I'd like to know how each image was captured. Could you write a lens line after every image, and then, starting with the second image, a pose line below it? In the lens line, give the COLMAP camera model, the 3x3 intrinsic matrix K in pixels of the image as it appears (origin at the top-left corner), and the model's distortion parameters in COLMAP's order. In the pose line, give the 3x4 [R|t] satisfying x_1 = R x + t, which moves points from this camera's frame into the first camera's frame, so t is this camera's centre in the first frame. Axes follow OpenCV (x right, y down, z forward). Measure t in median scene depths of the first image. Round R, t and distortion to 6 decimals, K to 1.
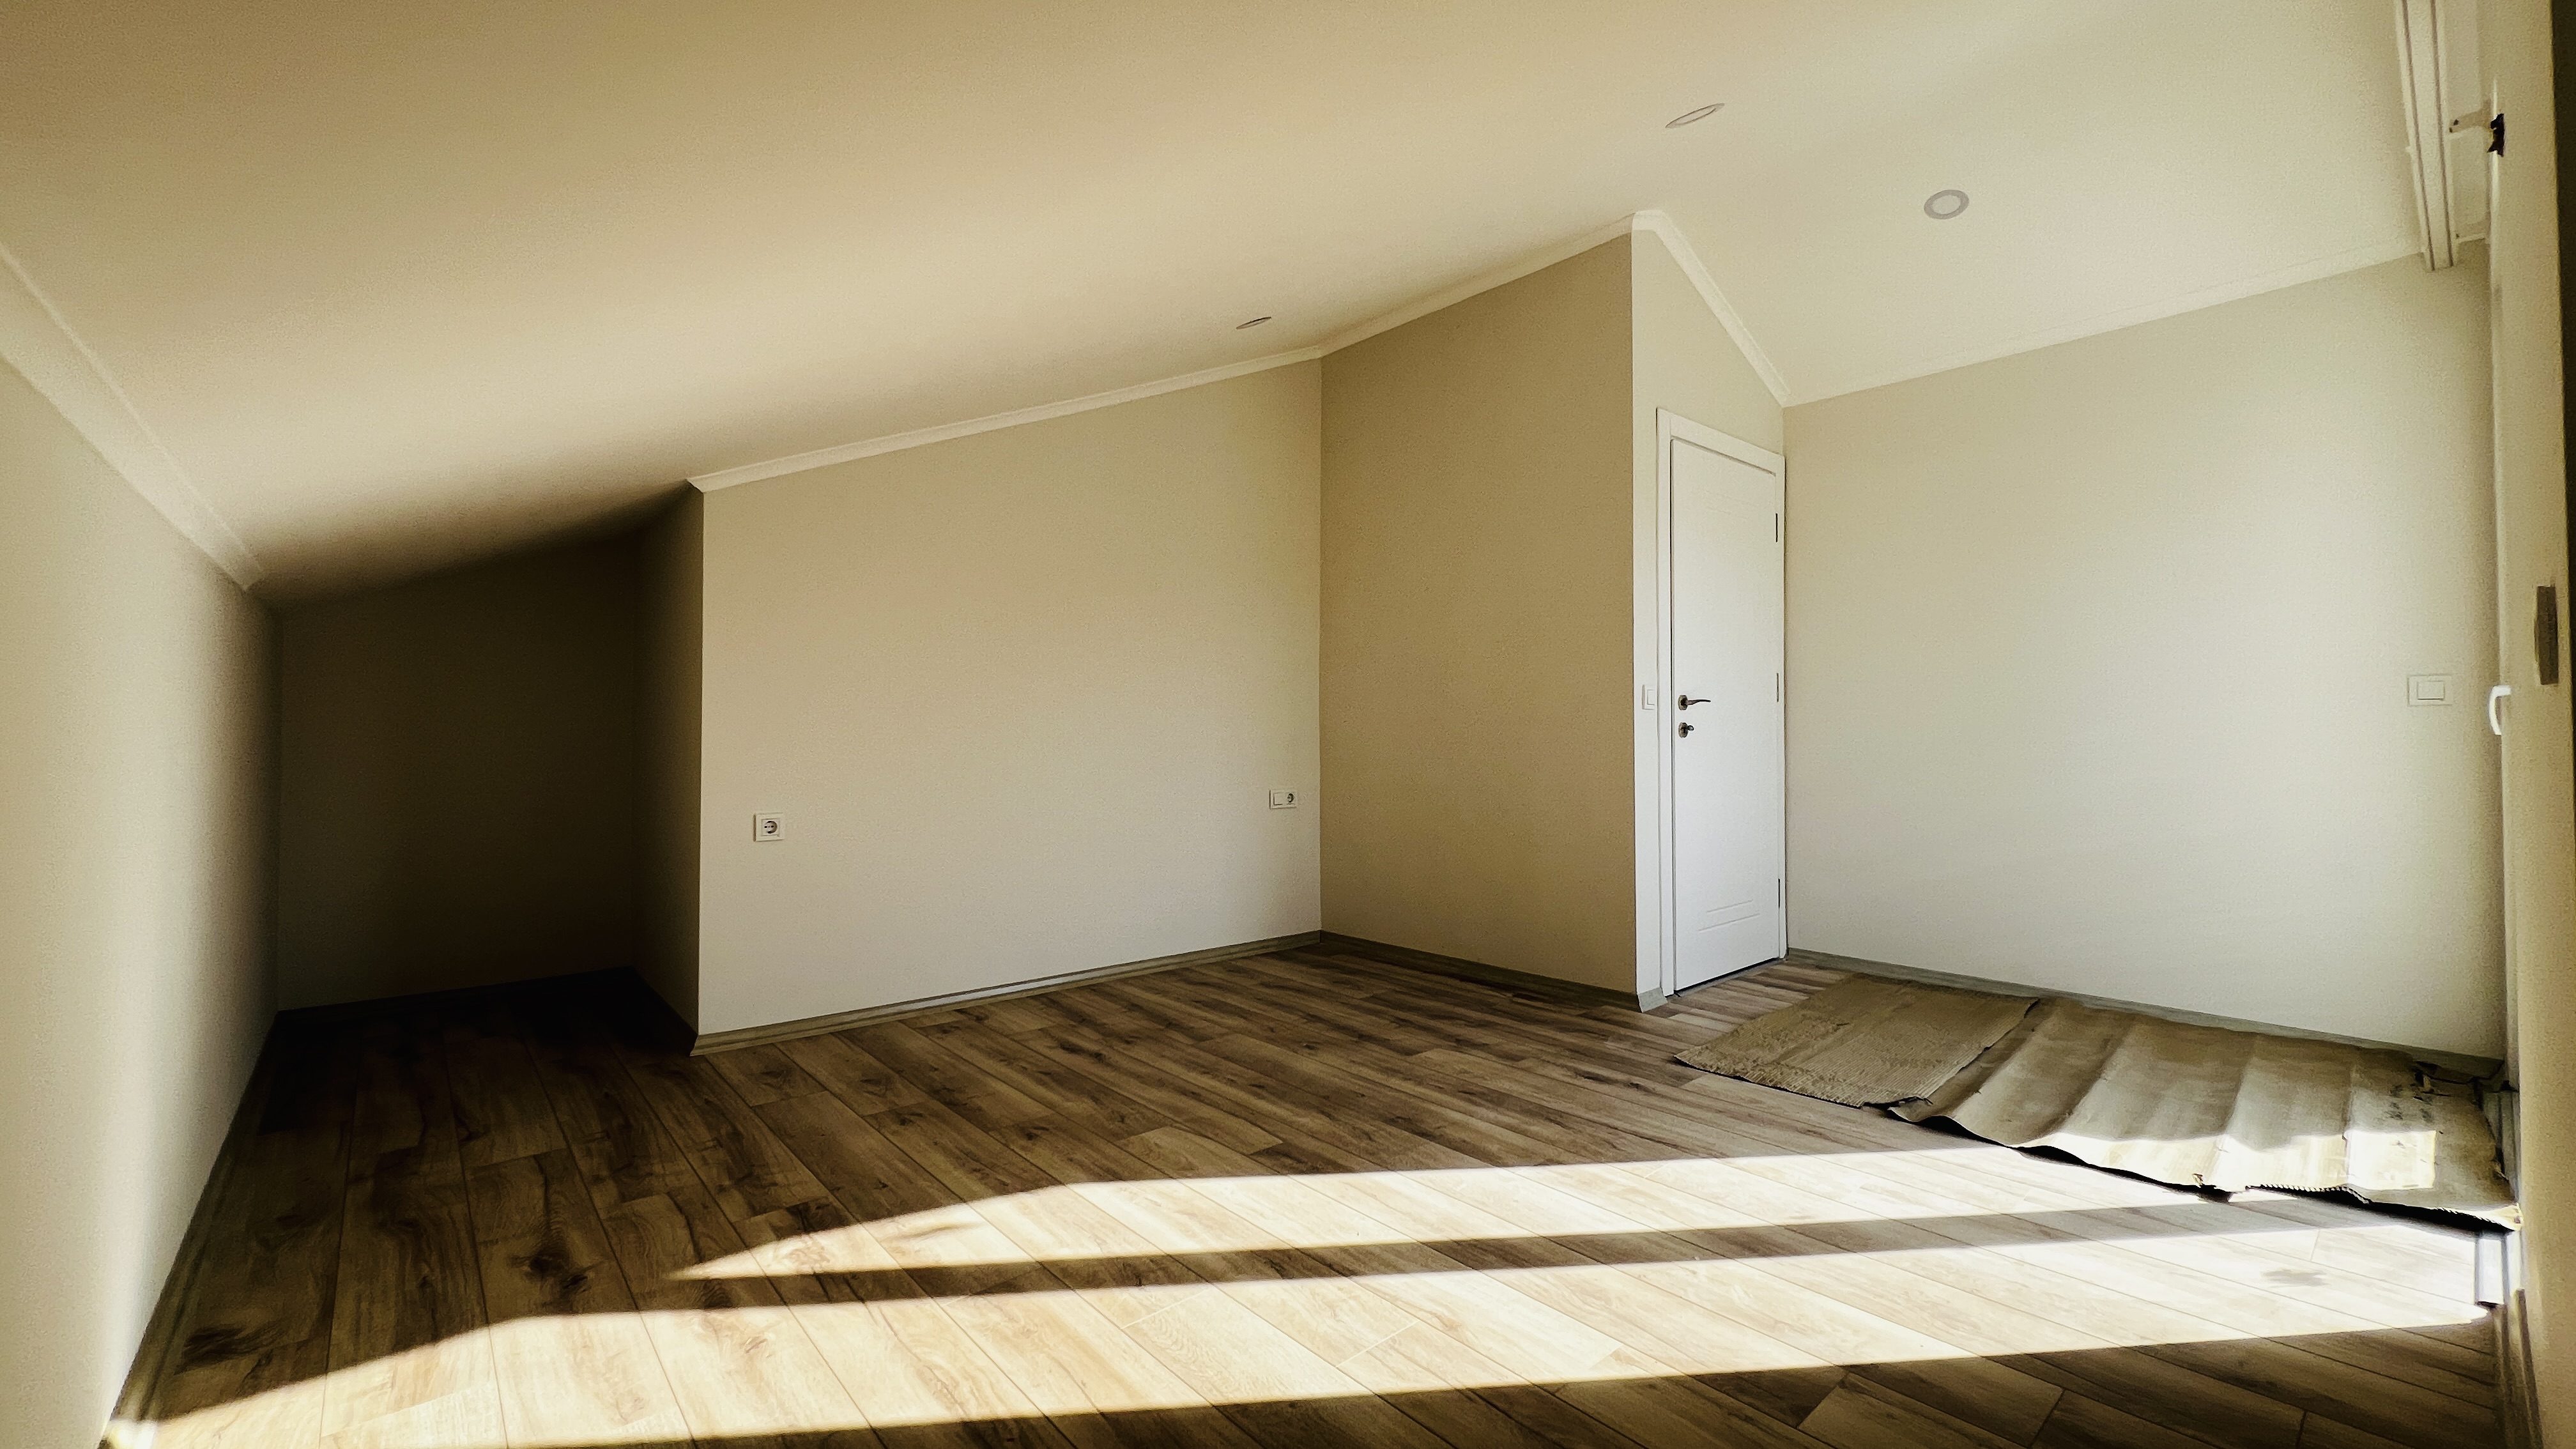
lens RADIAL K [[1031.2, 0, 1279.3], [0, 1031.2, 717.9], [0, 0, 1]] dist [0.000435, 0.000429]
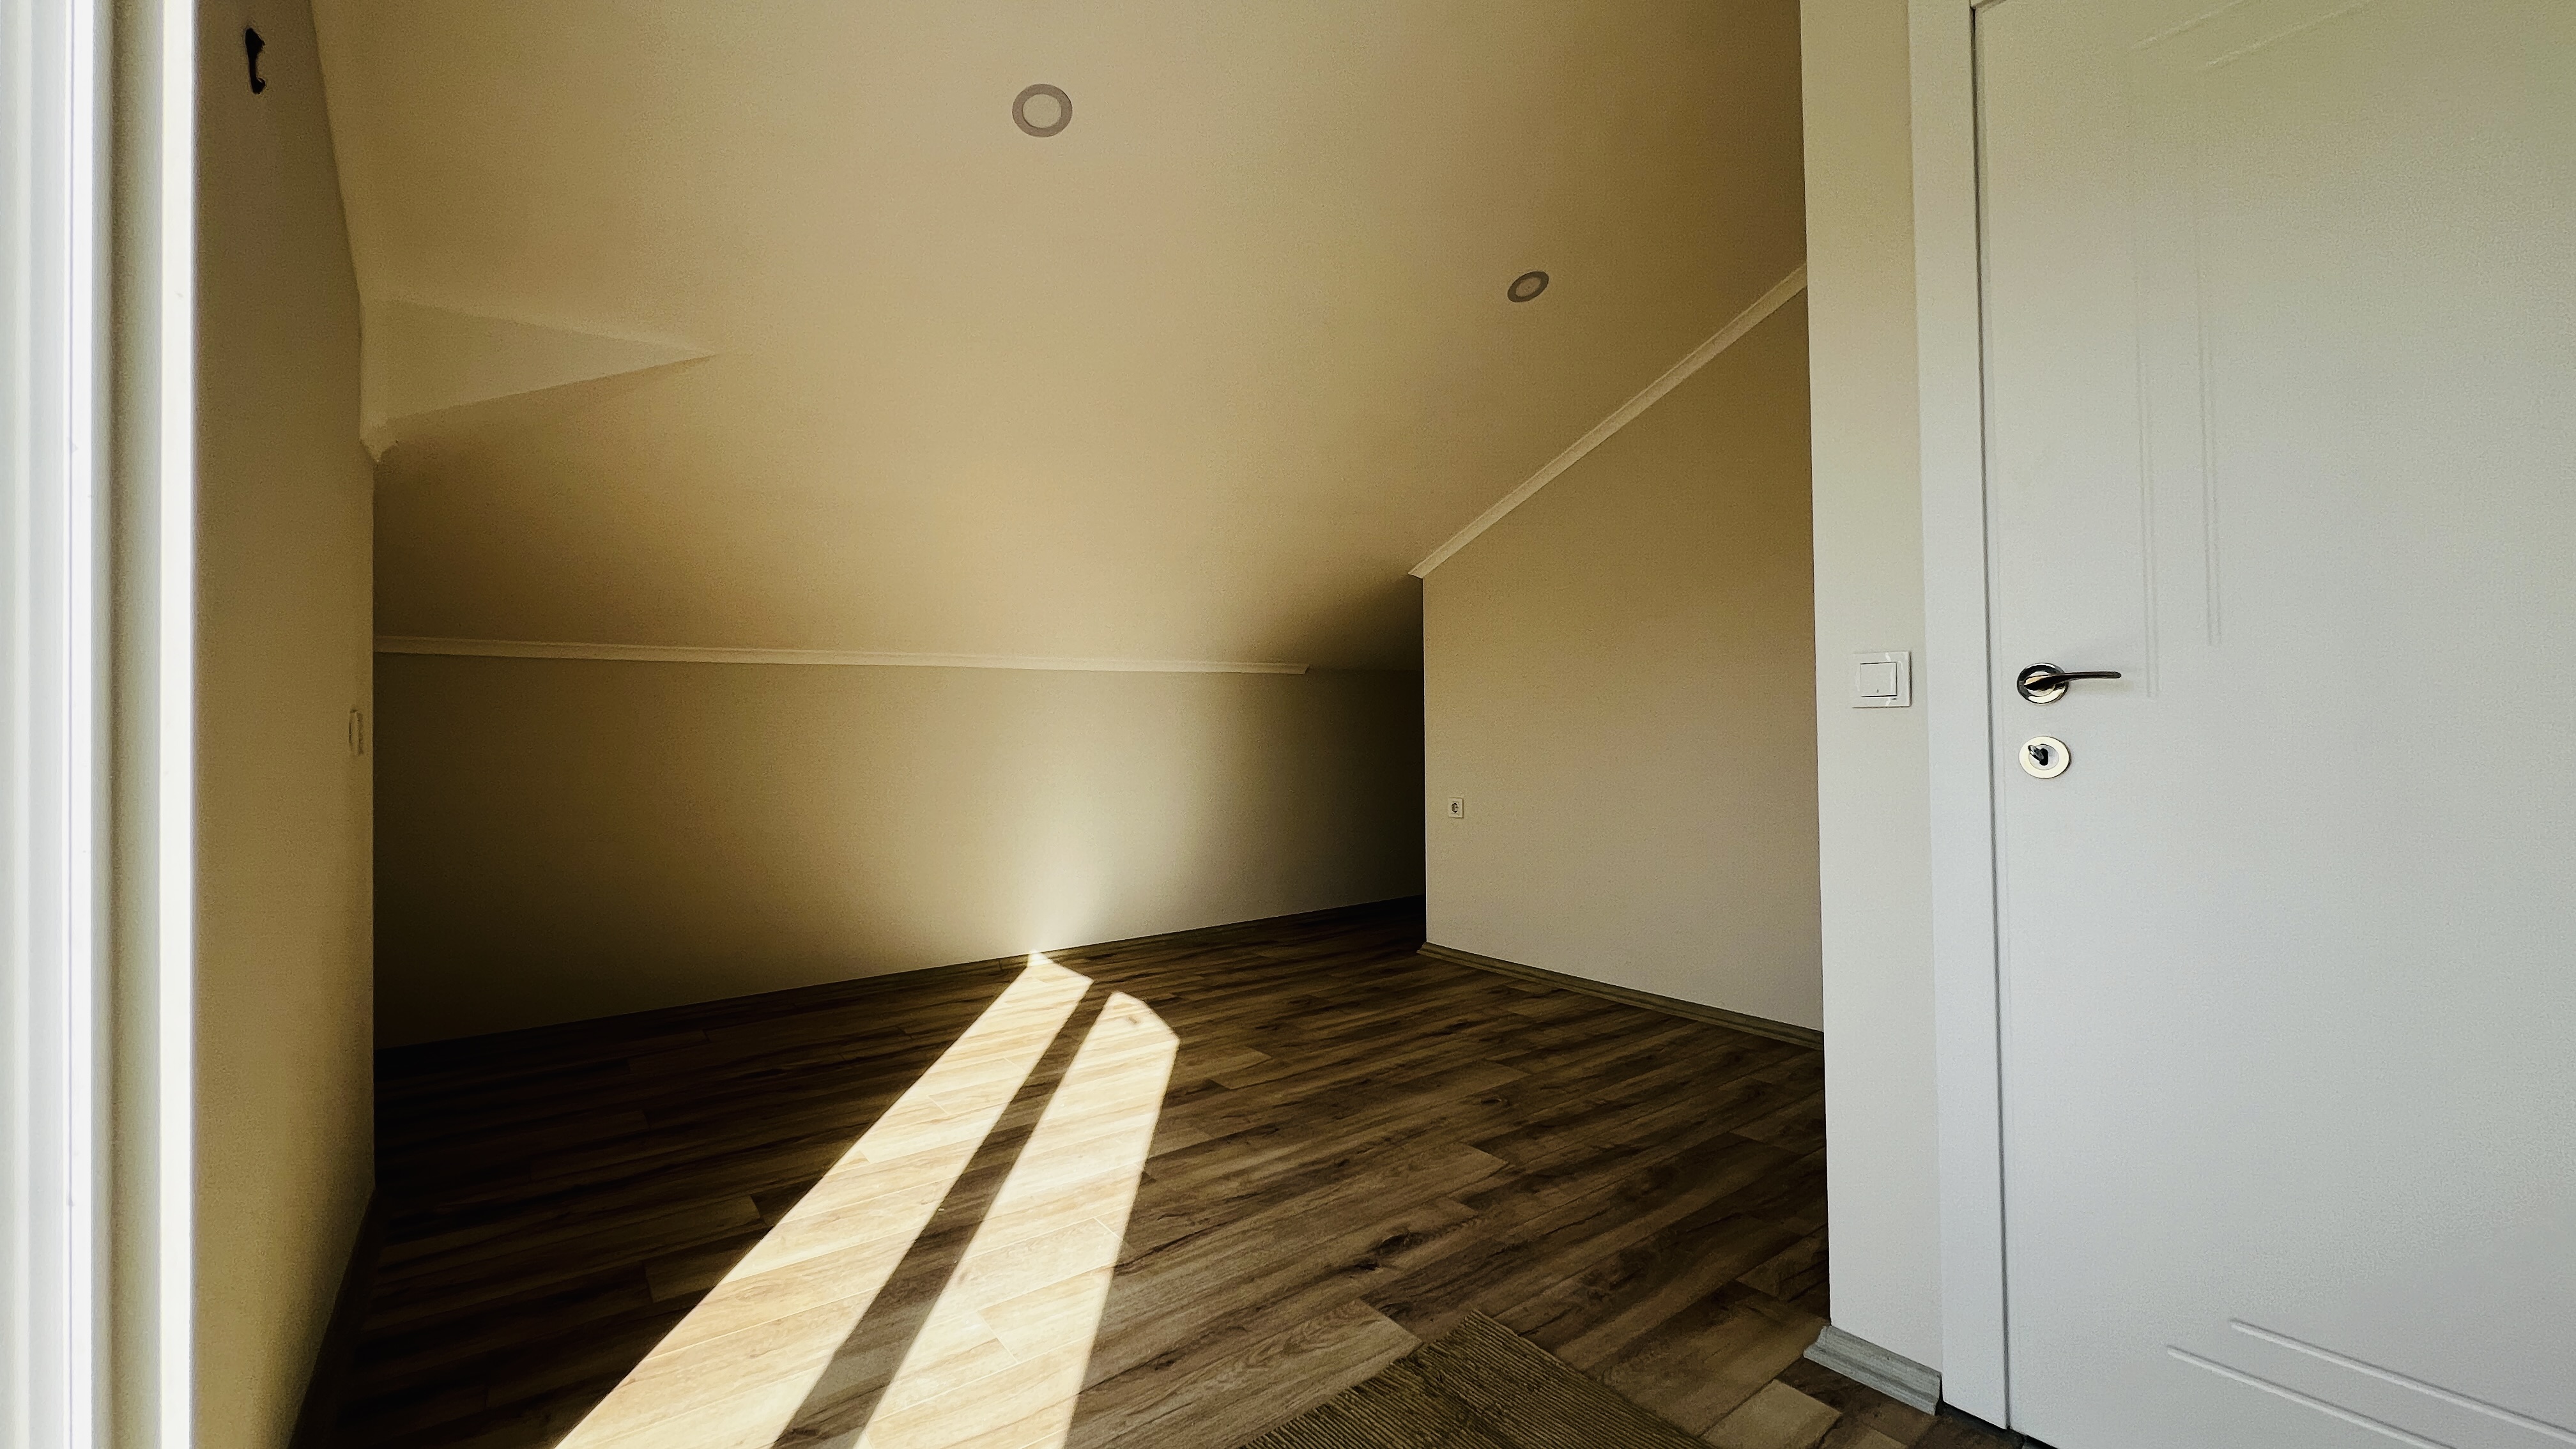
lens RADIAL K [[1031.2, 0, 1279.3], [0, 1031.2, 717.9], [0, 0, 1]] dist [0.000435, 0.000429]
pose [[-0.076559, -0.009169, -0.997023, 1.099991], [0.028108, 0.999540, -0.011351, -0.007980], [0.996669, -0.028893, -0.076266, 1.055810]]
